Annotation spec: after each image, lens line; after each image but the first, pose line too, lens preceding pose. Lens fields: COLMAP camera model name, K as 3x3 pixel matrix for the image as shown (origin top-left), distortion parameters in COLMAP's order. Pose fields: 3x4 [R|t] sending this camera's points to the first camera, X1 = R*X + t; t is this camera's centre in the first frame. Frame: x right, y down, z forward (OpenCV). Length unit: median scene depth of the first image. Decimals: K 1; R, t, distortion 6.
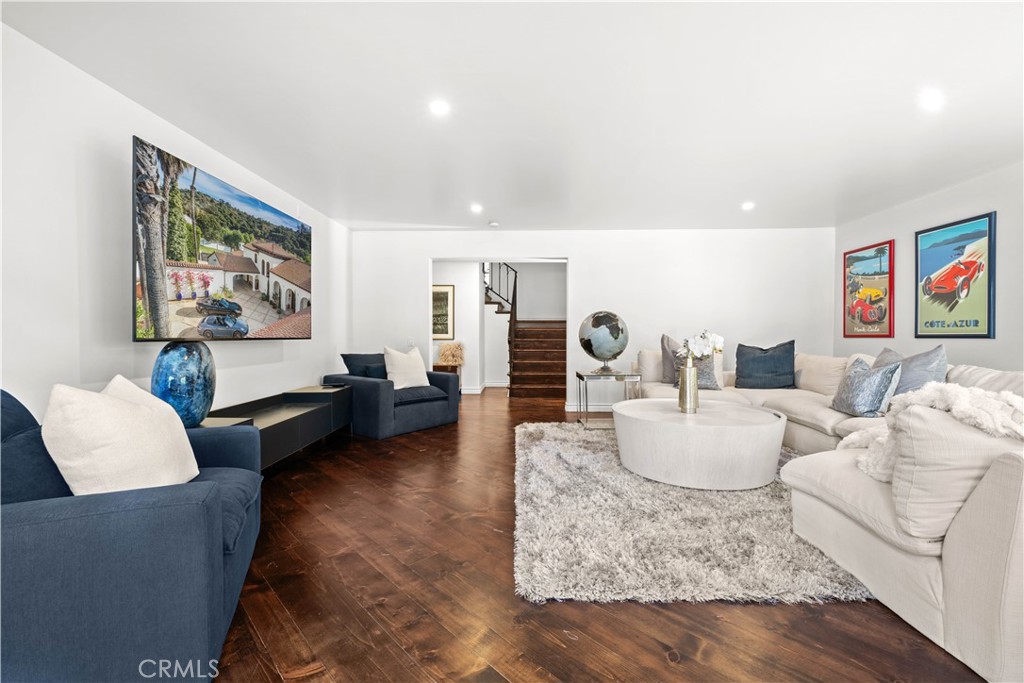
lens RADIAL K [[424.6, 0, 511.1], [0, 424.6, 335.4], [0, 0, 1]] dist [0.001538, 0.000124]
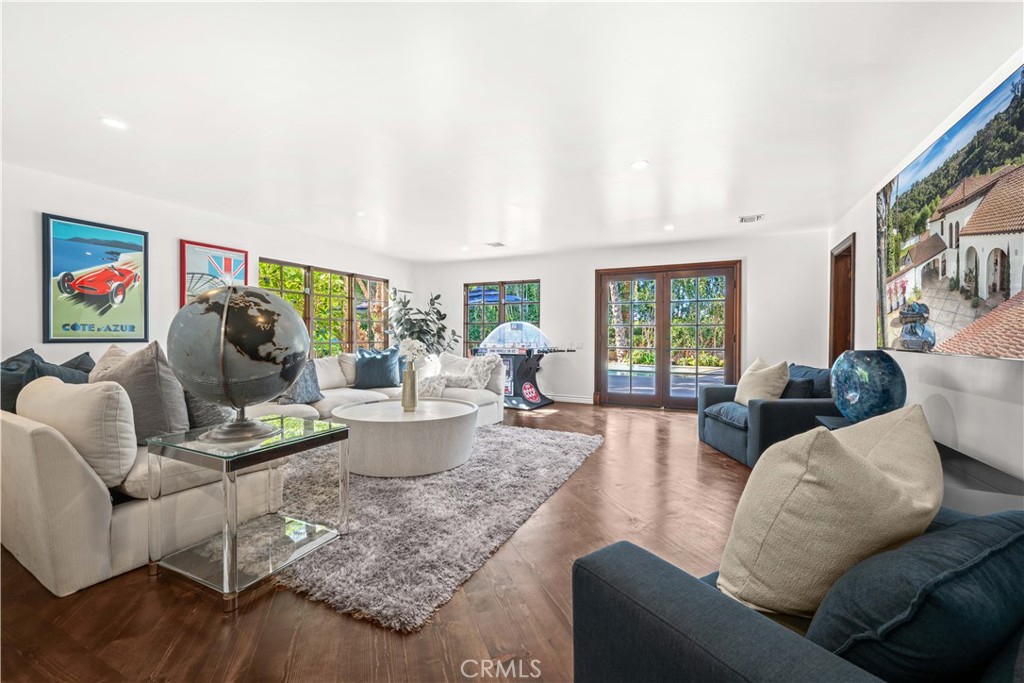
lens RADIAL K [[424.6, 0, 511.1], [0, 424.6, 335.4], [0, 0, 1]] dist [0.001538, 0.000124]
pose [[-0.908671, -0.003754, 0.417496, -0.239709], [-0.003947, 0.999992, 0.000401, -0.014971], [-0.417494, -0.001283, -0.908679, 1.608479]]
